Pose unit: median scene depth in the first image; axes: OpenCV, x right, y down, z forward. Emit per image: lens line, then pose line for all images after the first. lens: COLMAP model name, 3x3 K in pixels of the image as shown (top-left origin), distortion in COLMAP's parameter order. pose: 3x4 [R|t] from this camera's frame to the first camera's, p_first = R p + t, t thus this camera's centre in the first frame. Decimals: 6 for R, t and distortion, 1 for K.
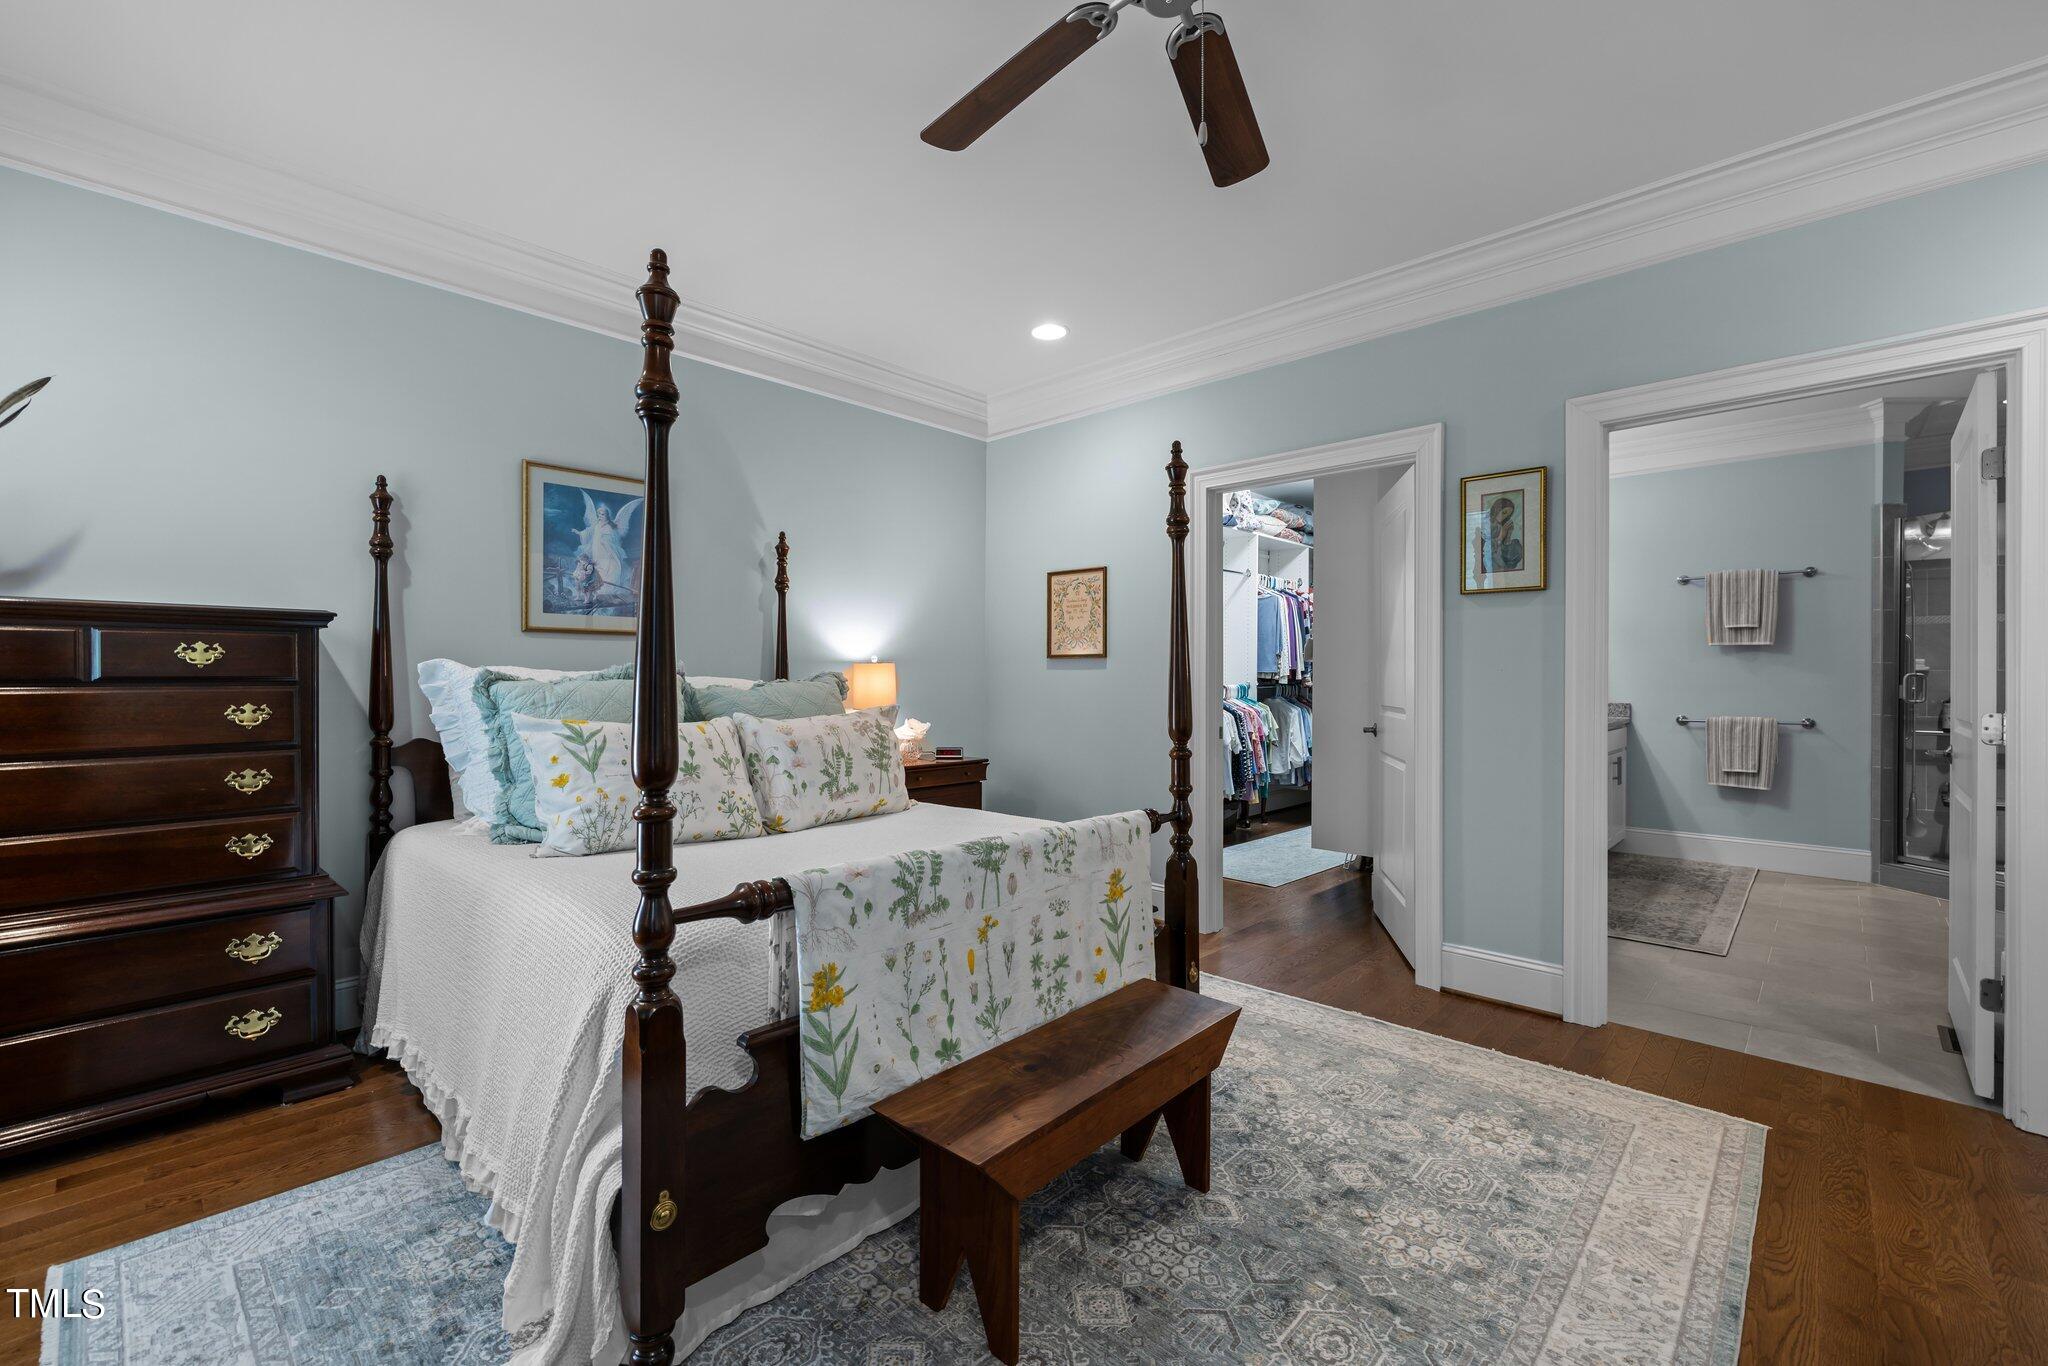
lens RADIAL K [[850.3, 0, 1024.0], [0, 850.3, 683.0], [0, 0, 1]] dist [0.004733, 0.000343]
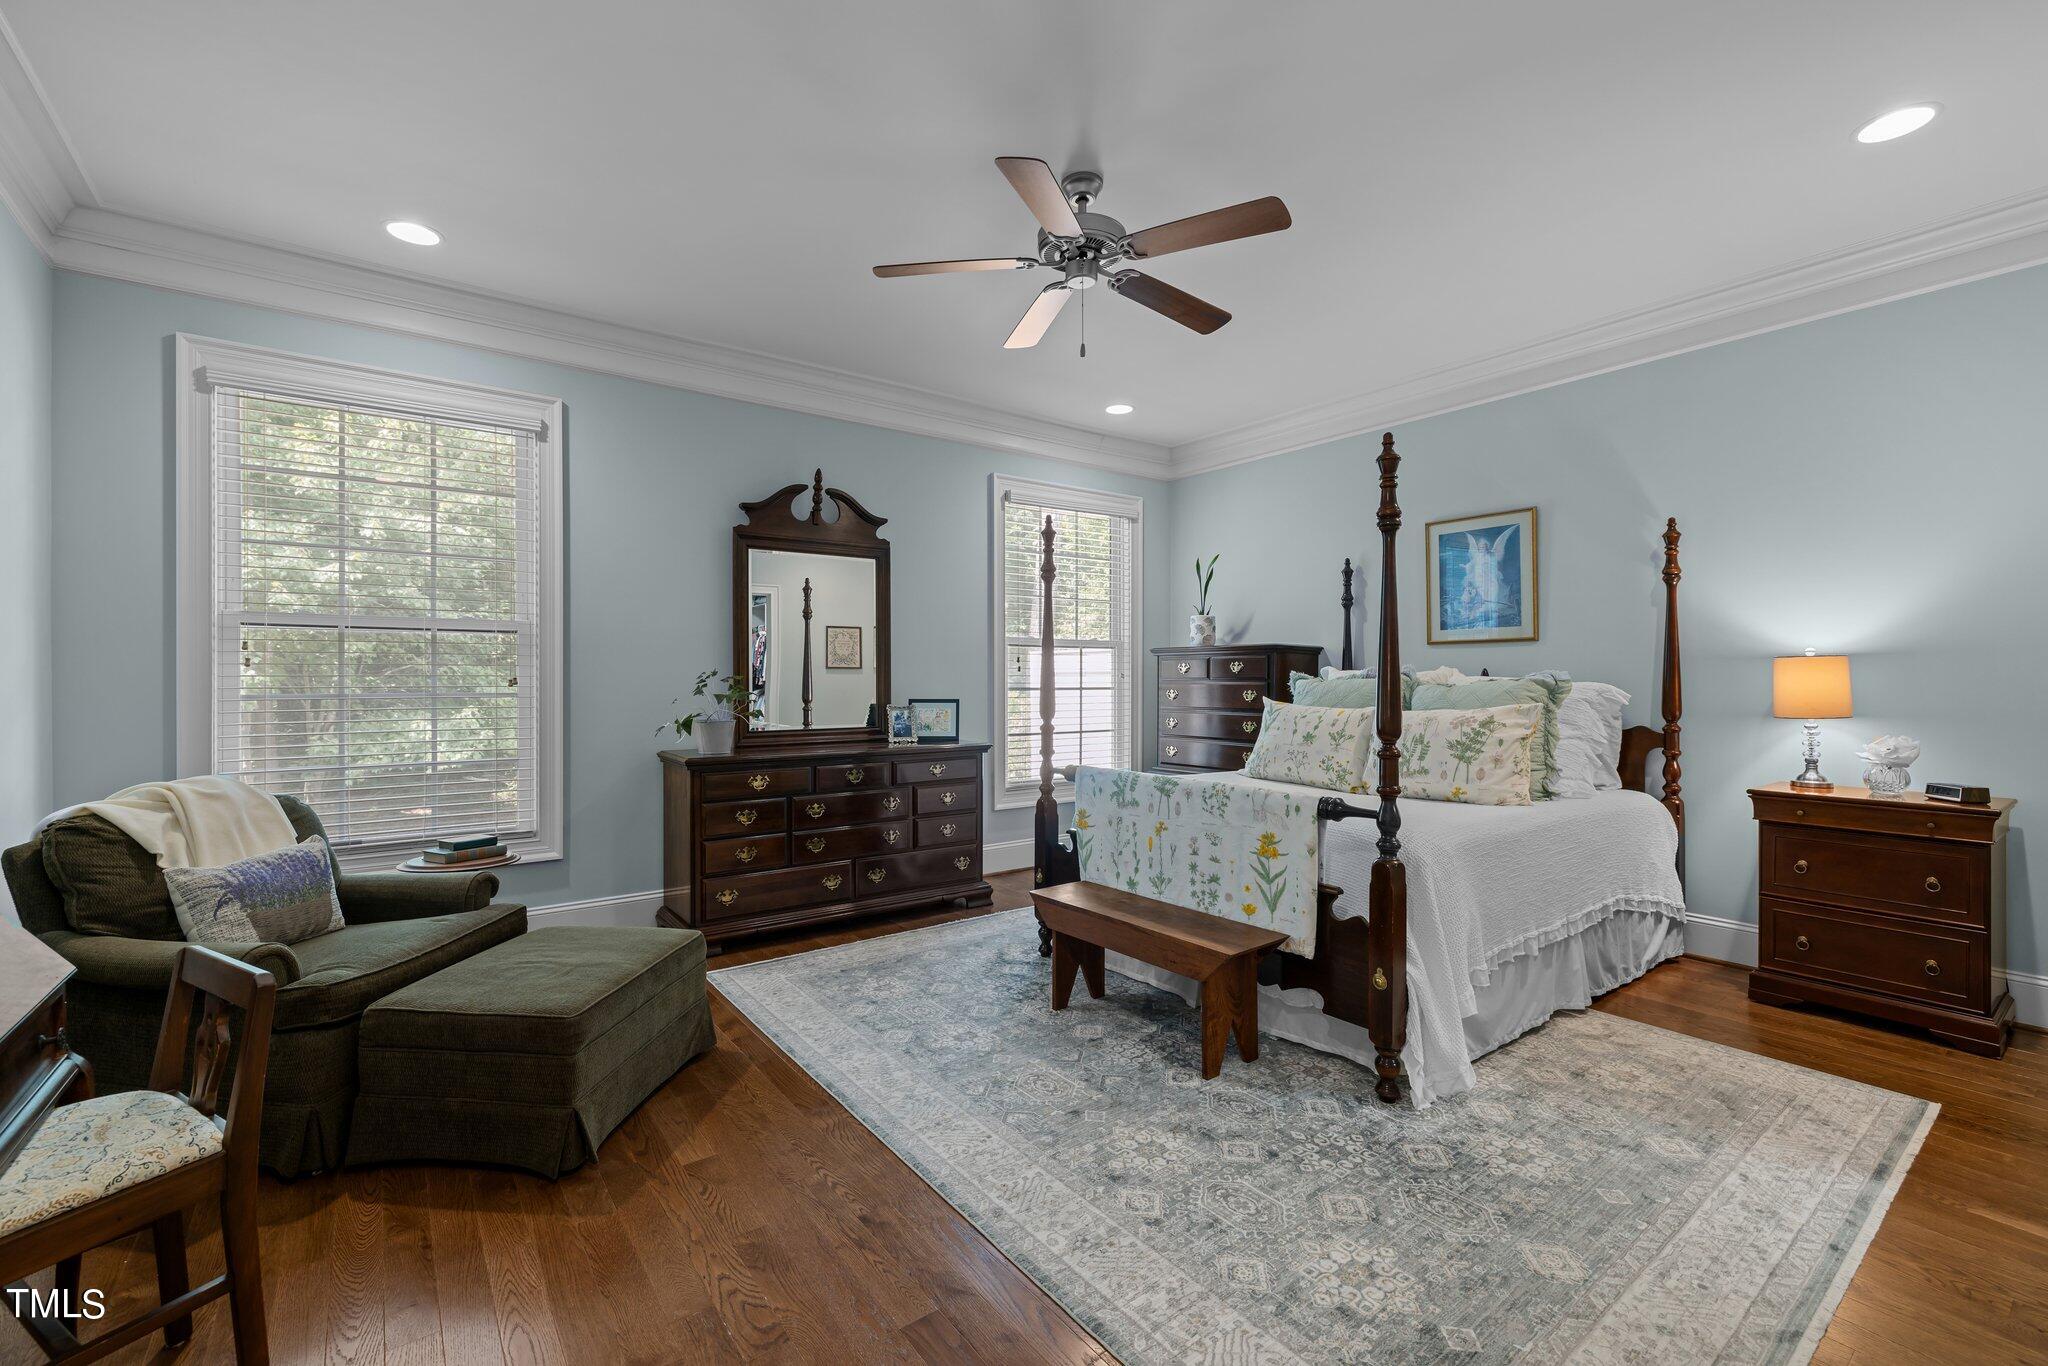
lens RADIAL K [[871.5, 0, 1012.0], [0, 871.5, 671.8], [0, 0, 1]] dist [0.007581, -0.000122]
pose [[-0.174259, -0.008808, -0.984660, 1.414941], [-0.005243, 0.999954, -0.008017, -0.000529], [0.984686, 0.003765, -0.174297, 0.855246]]
